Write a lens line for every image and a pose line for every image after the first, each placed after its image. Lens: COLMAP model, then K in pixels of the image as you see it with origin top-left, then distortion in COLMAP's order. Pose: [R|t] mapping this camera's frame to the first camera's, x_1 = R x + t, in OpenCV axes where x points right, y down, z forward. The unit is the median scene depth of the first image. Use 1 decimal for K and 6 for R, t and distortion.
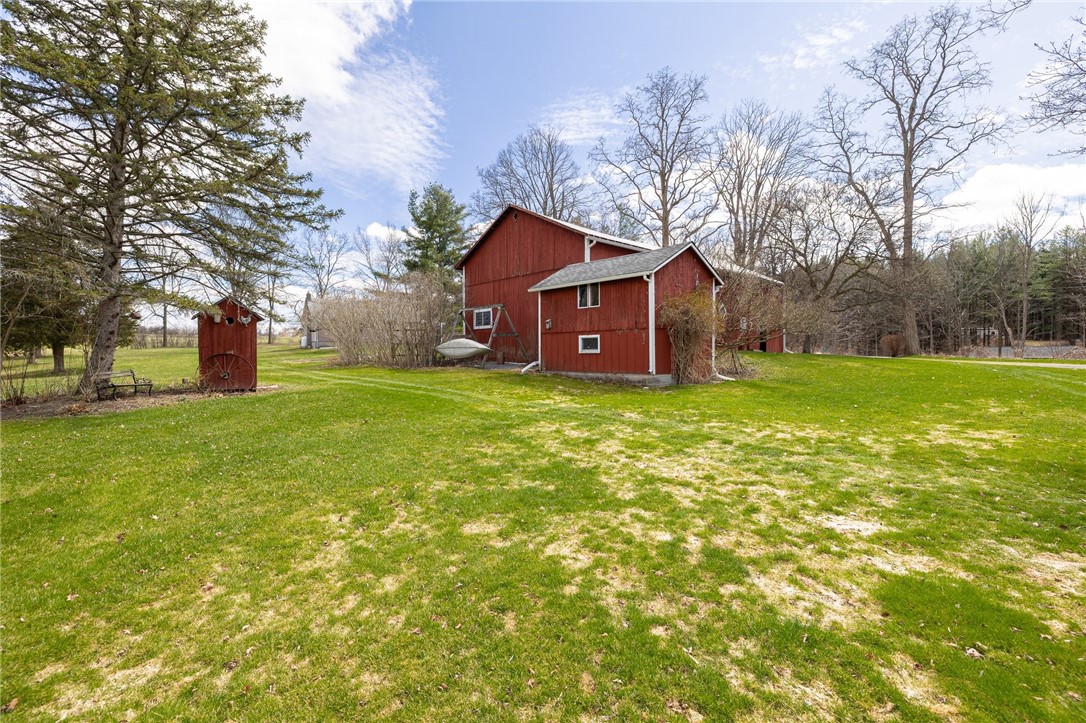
lens RADIAL K [[489.8, 0, 543.3], [0, 489.8, 359.0], [0, 0, 1]] dist [0.001903, -0.000723]
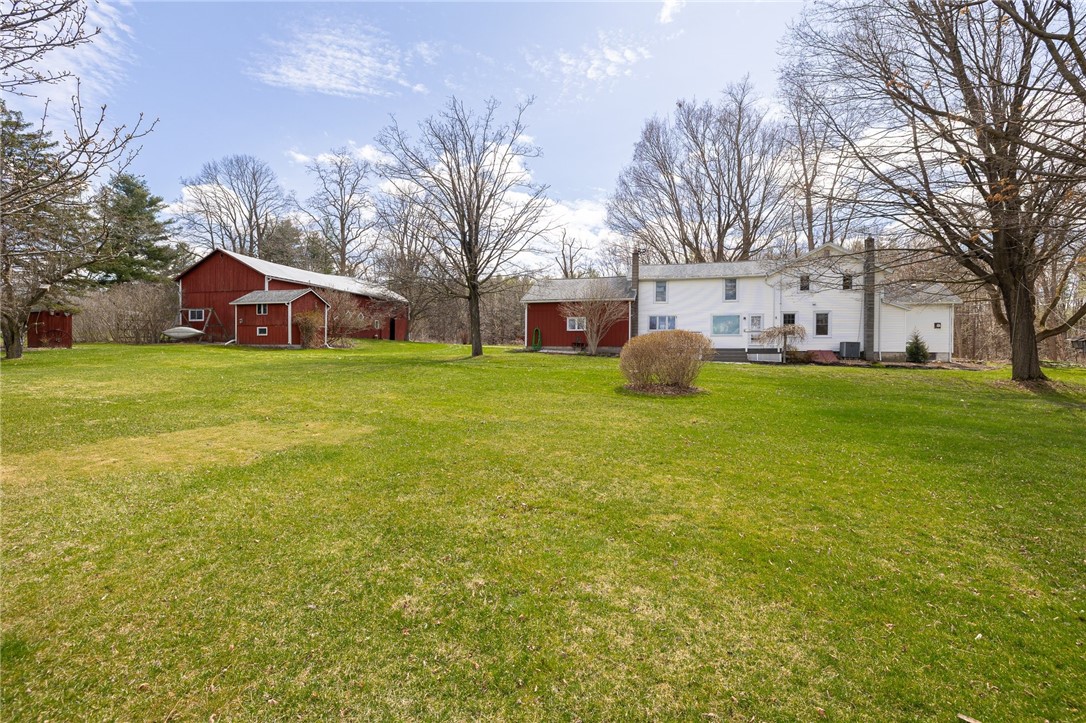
lens RADIAL K [[489.8, 0, 542.0], [0, 489.8, 355.9], [0, 0, 1]] dist [0.001903, -0.000723]
pose [[0.864072, 0.004833, 0.503344, 0.051533], [-0.005330, 0.999986, -0.000452, 0.051864], [-0.503339, -0.002292, 0.864086, -1.068285]]
